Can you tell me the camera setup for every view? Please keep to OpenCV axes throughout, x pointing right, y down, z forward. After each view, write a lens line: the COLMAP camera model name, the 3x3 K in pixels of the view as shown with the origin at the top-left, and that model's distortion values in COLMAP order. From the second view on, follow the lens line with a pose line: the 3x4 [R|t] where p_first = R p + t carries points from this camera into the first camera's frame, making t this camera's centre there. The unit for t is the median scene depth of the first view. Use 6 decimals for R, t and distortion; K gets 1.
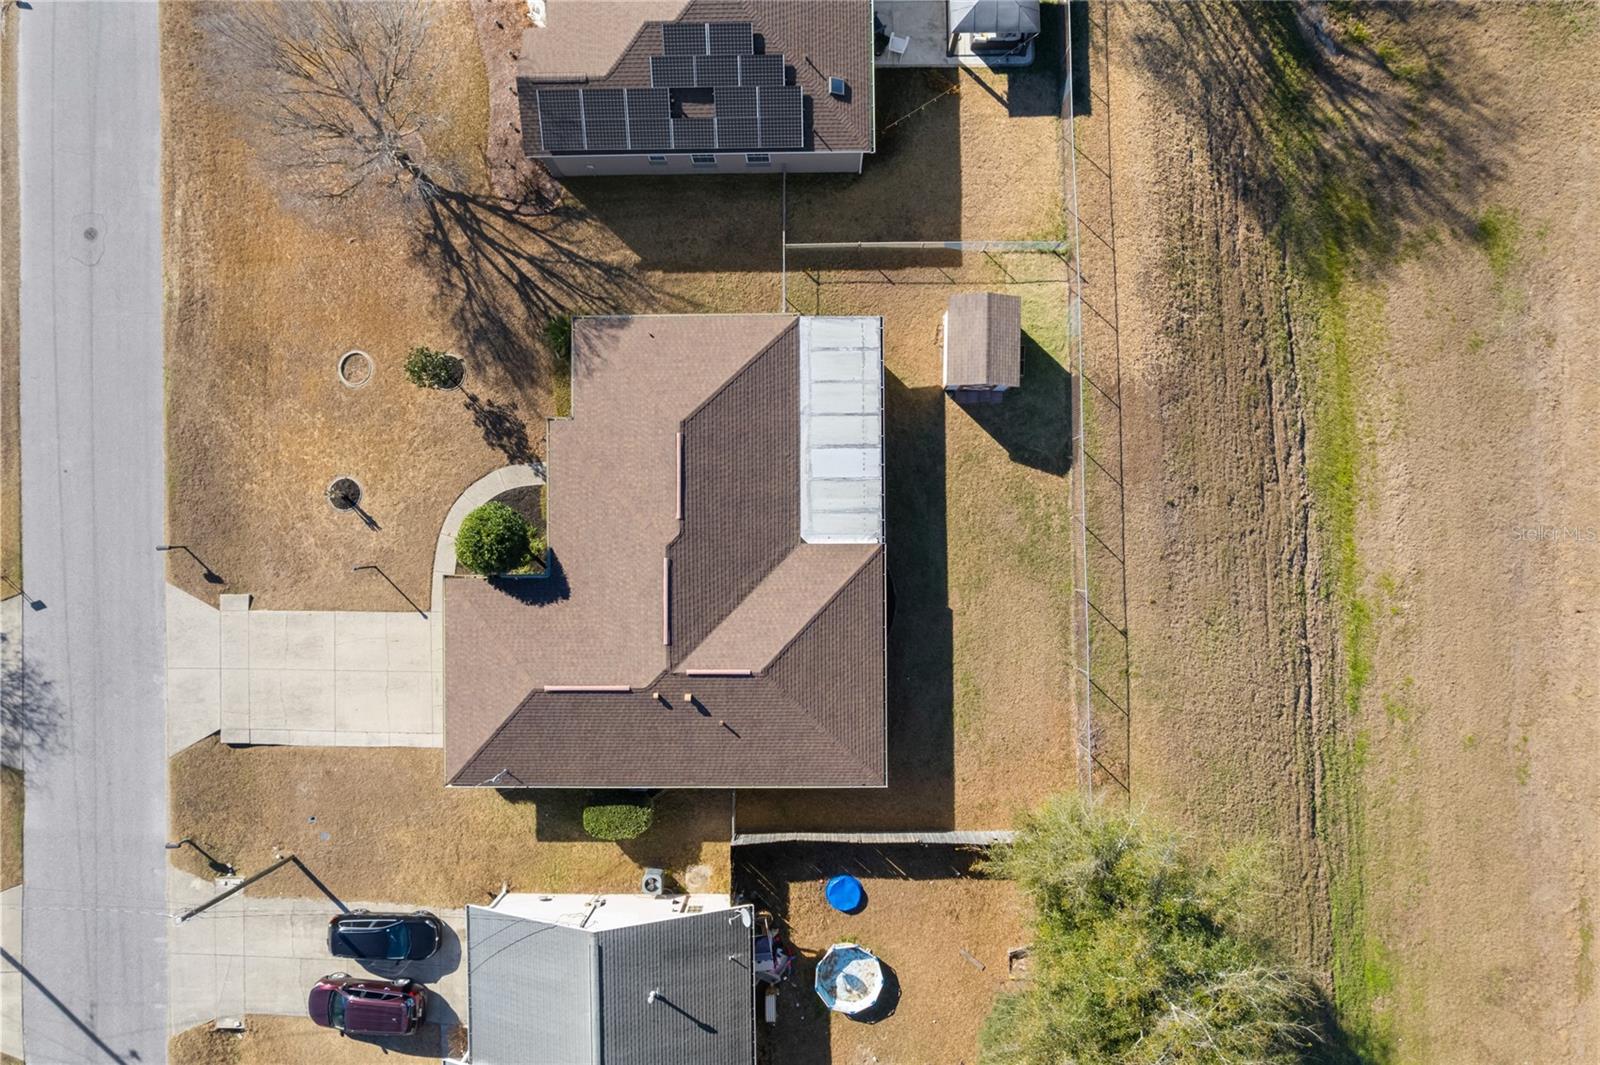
lens RADIAL K [[1029.6, 0, 801.4], [0, 1029.6, 491.5], [0, 0, 1]] dist [-0.063676, 0.054204]
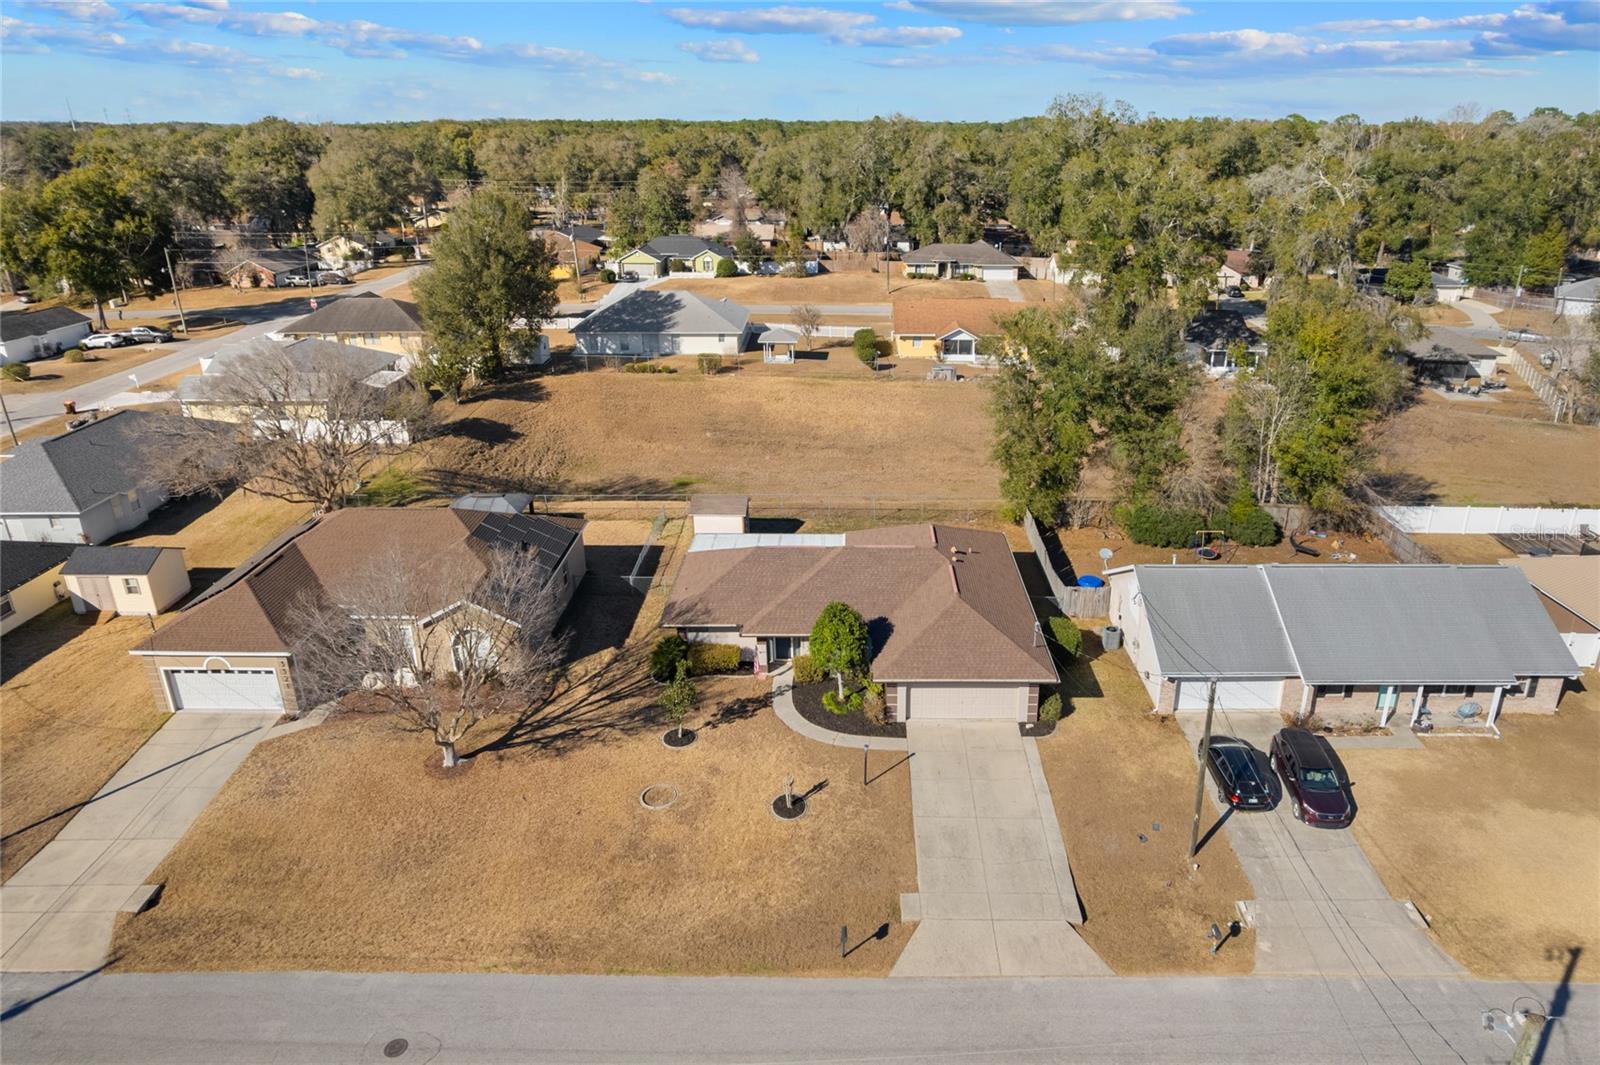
lens RADIAL K [[1029.6, 0, 801.4], [0, 1029.6, 491.5], [0, 0, 1]] dist [-0.063676, 0.054204]
pose [[0.047870, -0.332560, 0.941866, -1.245475], [0.998266, 0.048266, -0.033695, 0.031917], [-0.034254, 0.941846, 0.334294, 0.403718]]
